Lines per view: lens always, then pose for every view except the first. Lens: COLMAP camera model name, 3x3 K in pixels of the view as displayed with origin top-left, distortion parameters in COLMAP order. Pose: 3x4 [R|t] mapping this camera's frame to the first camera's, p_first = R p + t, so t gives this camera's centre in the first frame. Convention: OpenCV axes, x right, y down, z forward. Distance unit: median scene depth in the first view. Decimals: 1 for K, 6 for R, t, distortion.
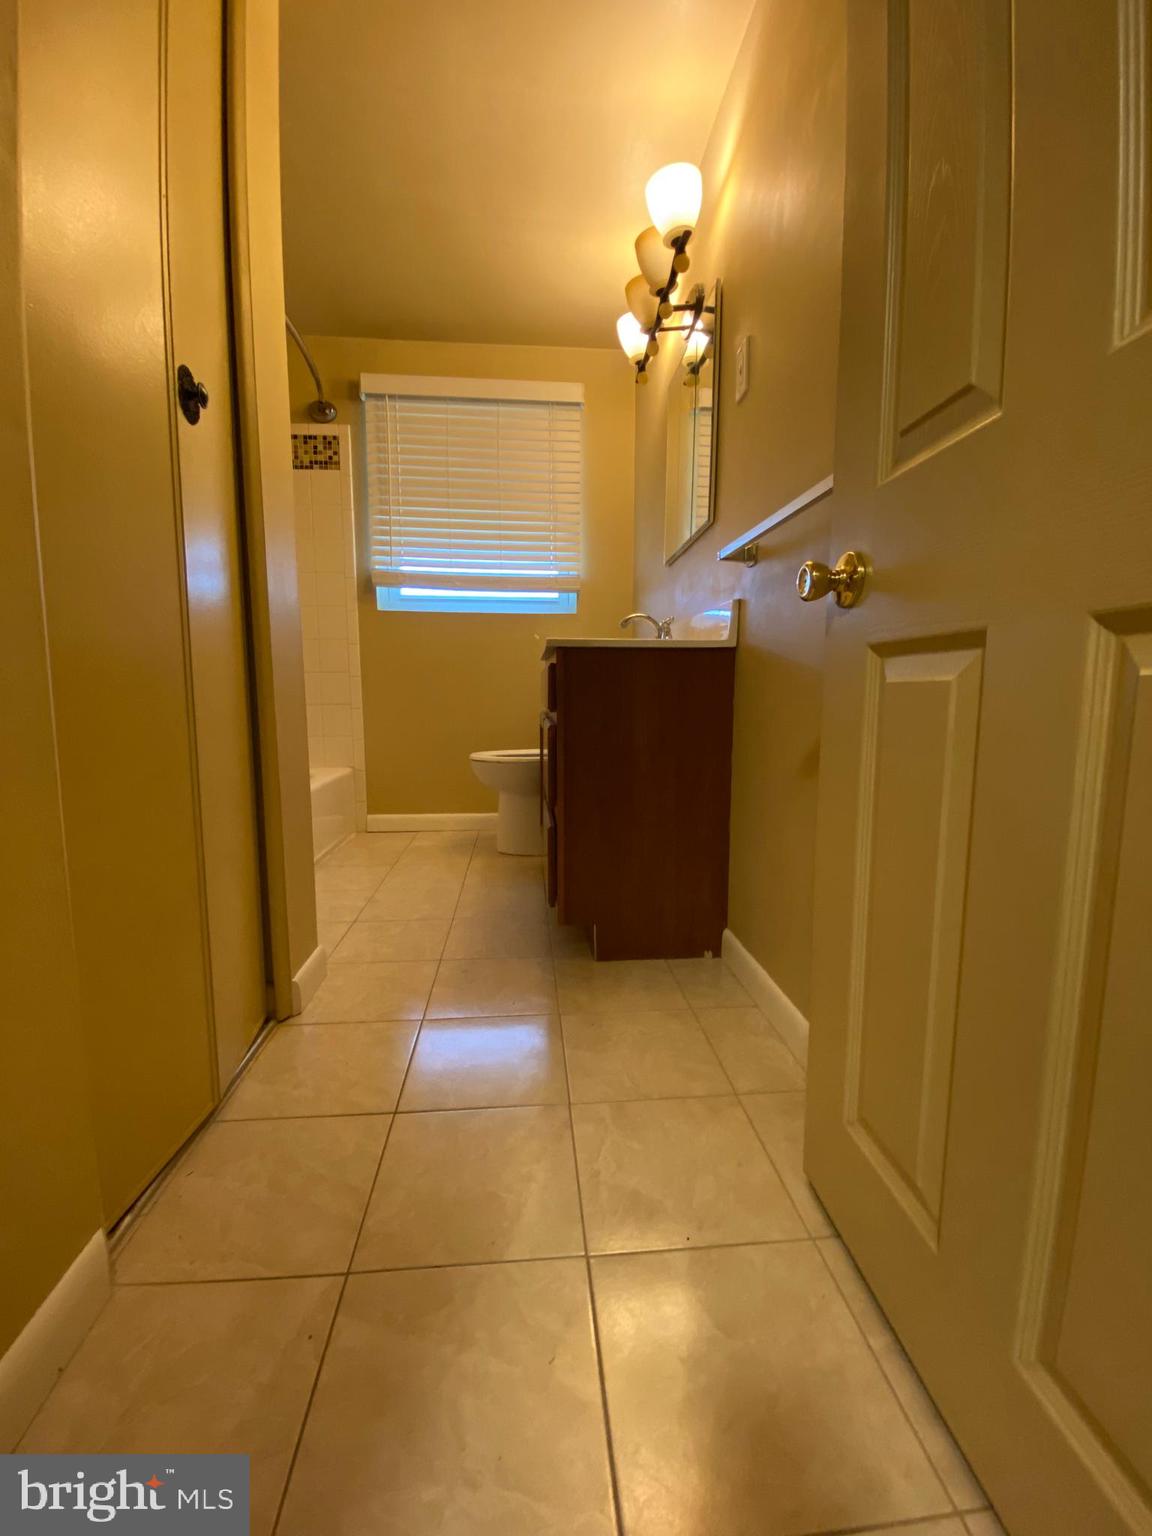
lens RADIAL K [[632.8, 0, 564.9], [0, 632.8, 781.9], [0, 0, 1]] dist [-0.006434, -0.003321]
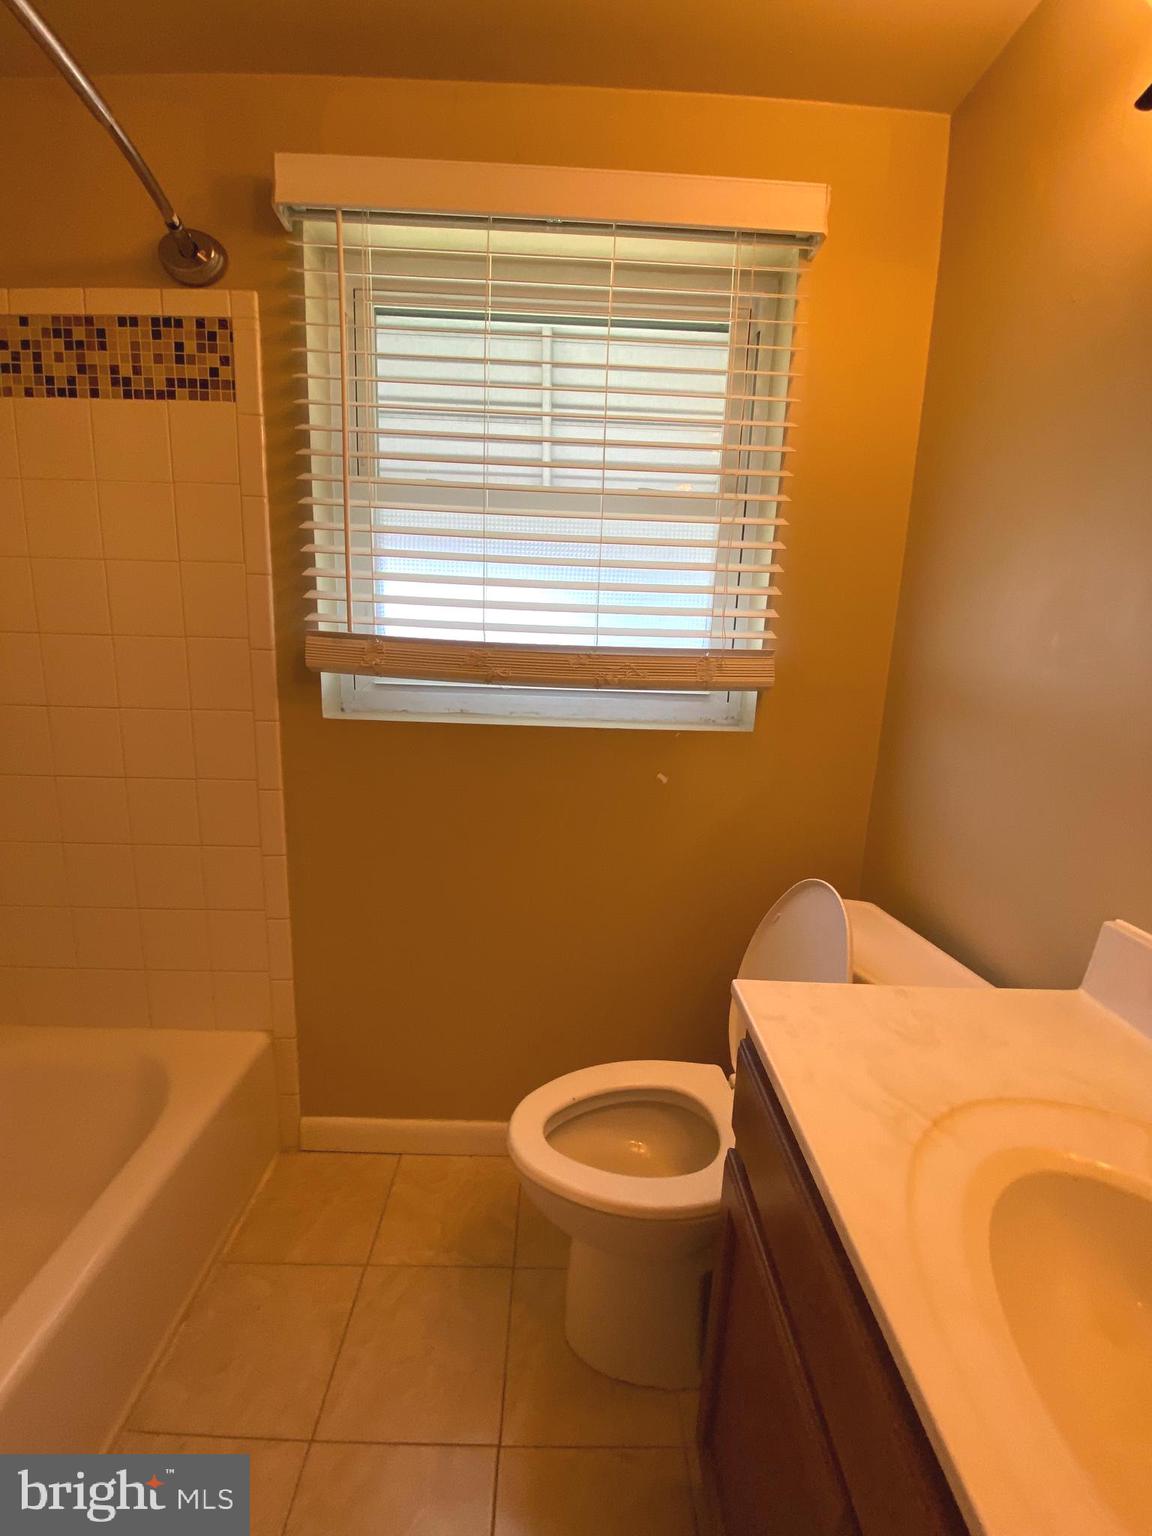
lens RADIAL K [[632.8, 0, 559.8], [0, 632.8, 778.4], [0, 0, 1]] dist [-0.006434, -0.003321]
pose [[0.996105, 0.051054, -0.071895, -0.092731], [-0.046355, 0.996770, 0.065581, -0.277833], [0.075011, -0.061993, 0.995254, 0.576357]]
